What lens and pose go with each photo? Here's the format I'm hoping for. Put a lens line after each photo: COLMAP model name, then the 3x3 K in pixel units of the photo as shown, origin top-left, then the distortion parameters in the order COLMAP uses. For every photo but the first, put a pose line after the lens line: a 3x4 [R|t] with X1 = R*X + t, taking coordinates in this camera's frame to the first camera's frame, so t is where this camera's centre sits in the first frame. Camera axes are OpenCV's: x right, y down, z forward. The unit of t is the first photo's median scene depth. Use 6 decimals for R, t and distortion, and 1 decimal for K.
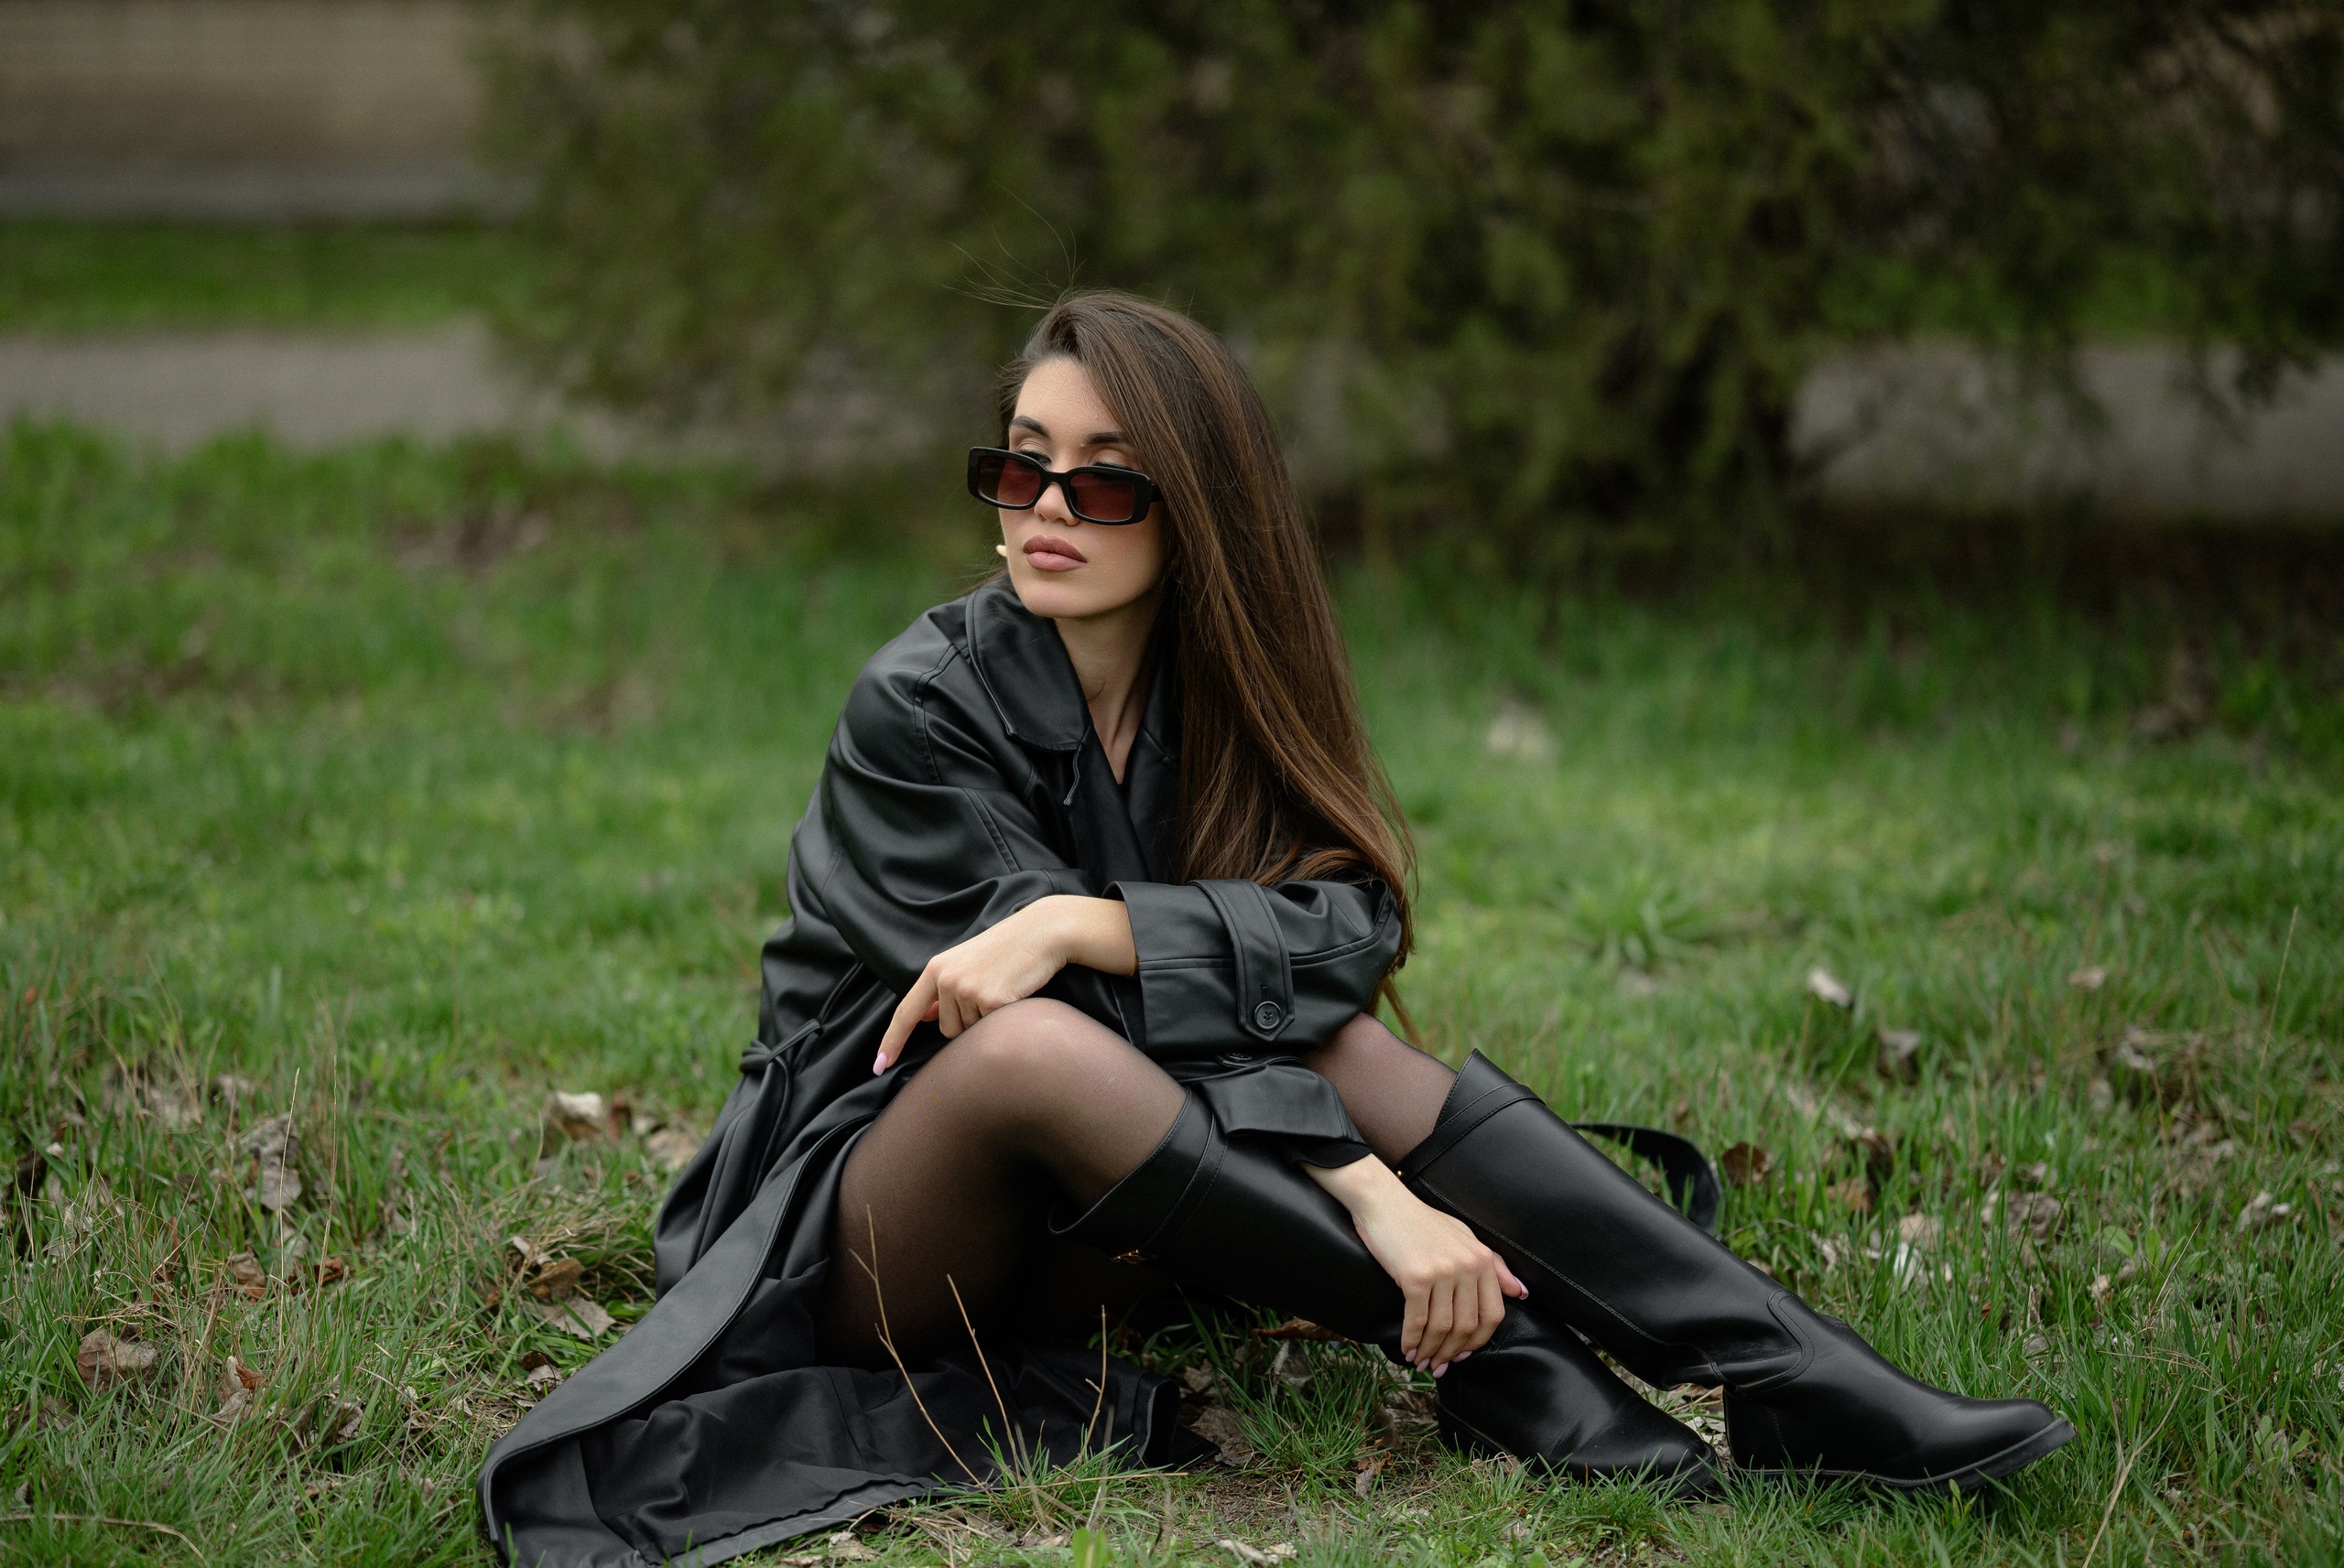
lens RADIAL K [[5841.2, 0, 1165.0], [0, 5841.2, 768.7], [0, 0, 1]] dist [0.257359, 0.000000]
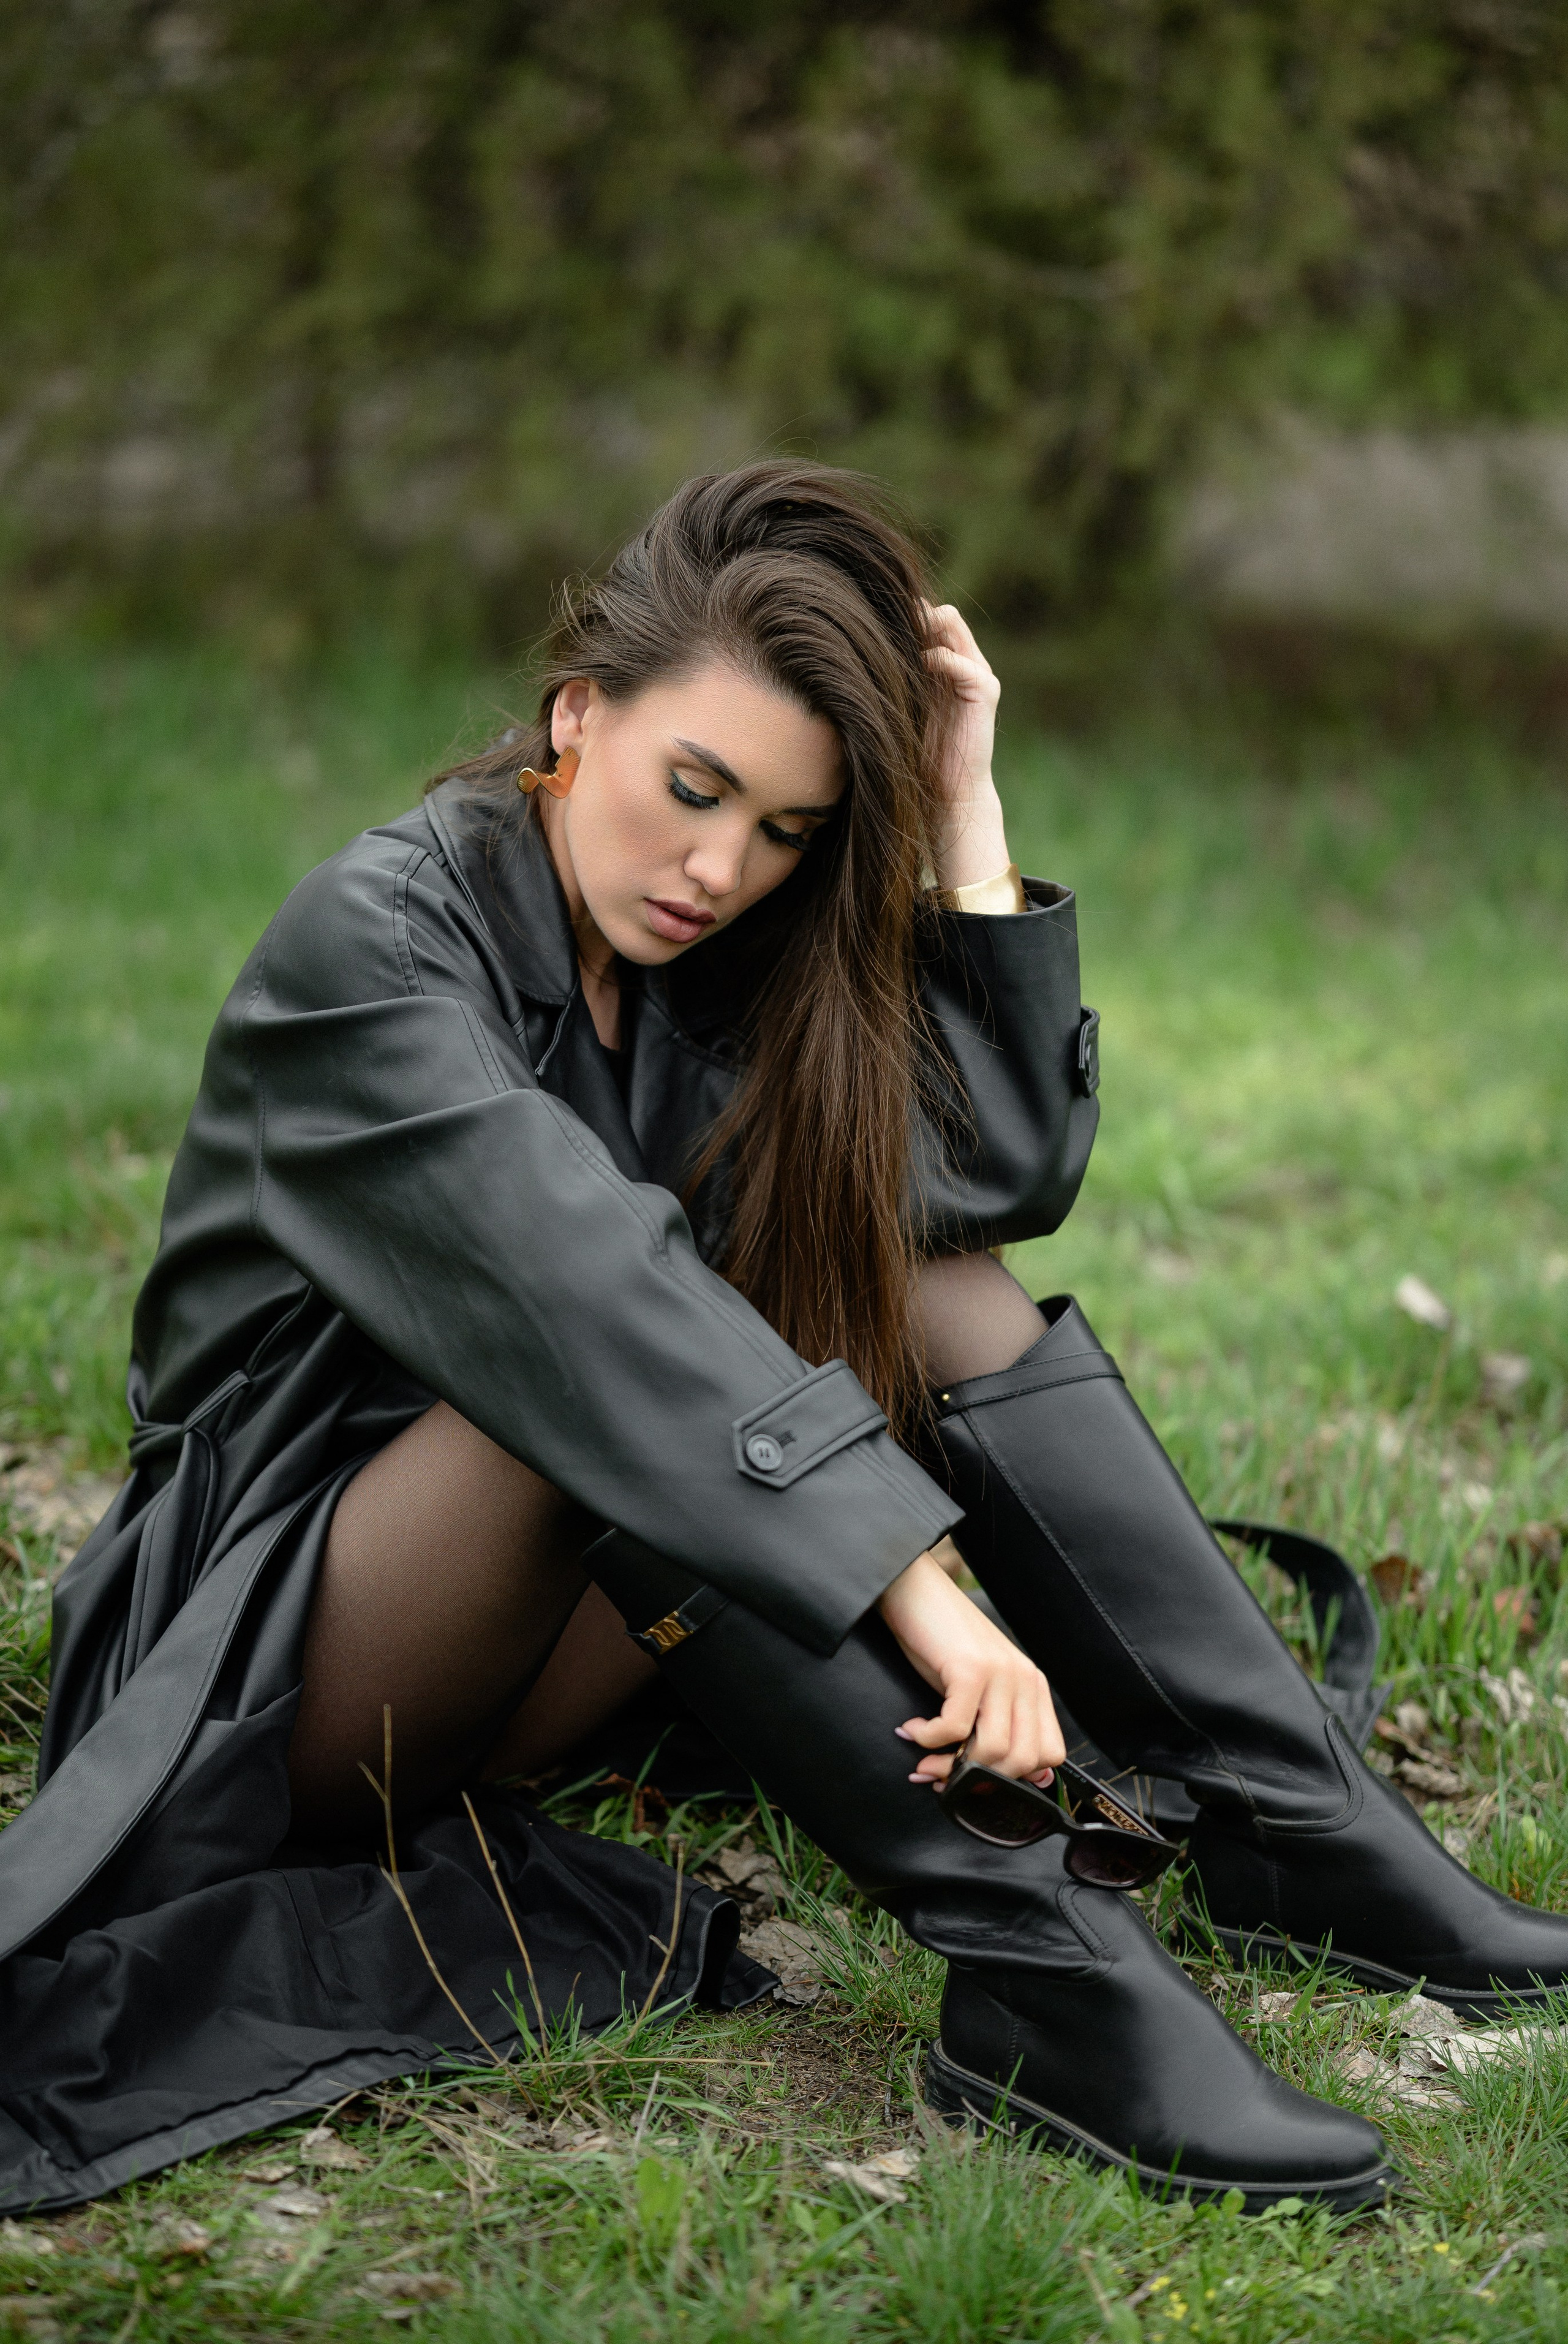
lens RADIAL K [[5841.4, 0, 726.4], [0, 5841.4, 1112.5], [0, 0, 1]] dist [0.257359, 0.000000]
pose [[0.996989, 0.032363, 0.070463, -0.049667], [-0.036588, 0.997556, 0.059521, -0.039414], [-0.068365, -0.061919, 0.995737, 0.203719]]
